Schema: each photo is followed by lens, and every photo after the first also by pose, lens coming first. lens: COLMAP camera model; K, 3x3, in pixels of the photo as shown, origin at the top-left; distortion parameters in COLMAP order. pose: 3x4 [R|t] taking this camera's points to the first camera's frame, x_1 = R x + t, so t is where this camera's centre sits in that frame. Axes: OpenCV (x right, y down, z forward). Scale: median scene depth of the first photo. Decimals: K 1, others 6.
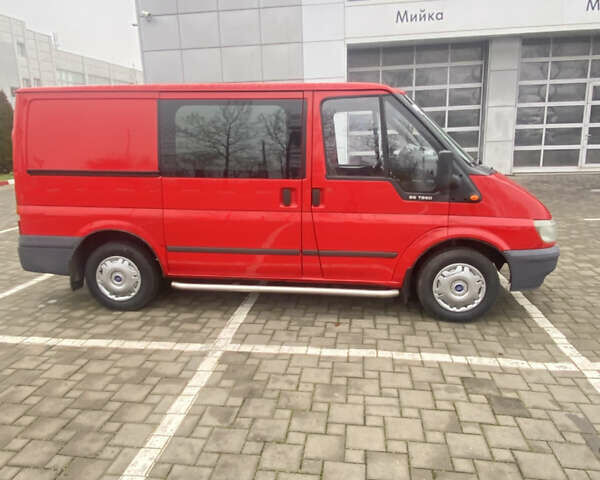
lens RADIAL K [[473.5, 0, 300.0], [0, 473.5, 240.0], [0, 0, 1]] dist [0.101555, -0.115413]
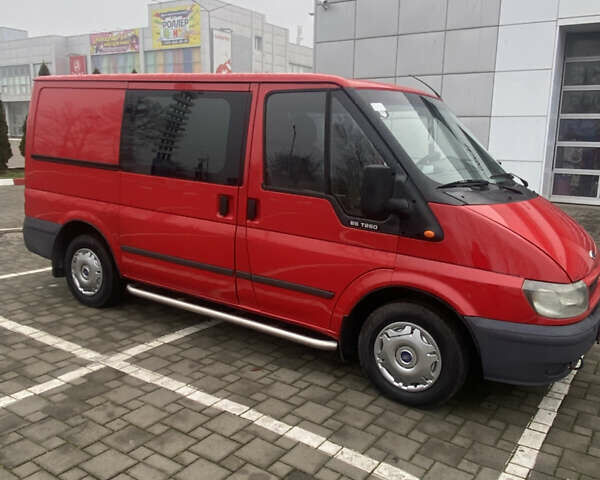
lens RADIAL K [[563.4, 0, 294.4], [0, 563.4, 236.1], [0, 0, 1]] dist [0.100236, -0.140173]
pose [[0.893172, 0.129110, -0.430784, 0.529411], [-0.148027, 0.988927, -0.010523, -0.045131], [0.424655, 0.073167, 0.902394, 0.149024]]
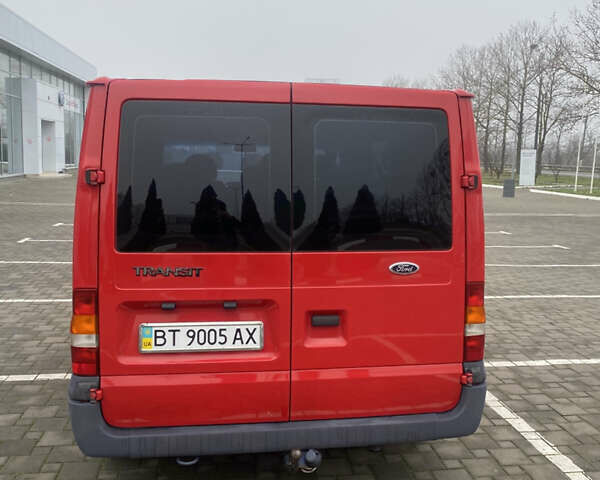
lens RADIAL K [[610.6, 0, 301.6], [0, 610.6, 229.6], [0, 0, 1]] dist [0.079204, -0.151124]
pose [[-0.260288, -0.075693, 0.962559, -1.290121], [0.211439, 0.968256, 0.133316, -0.305319], [-0.942095, 0.238224, -0.236021, 1.446281]]
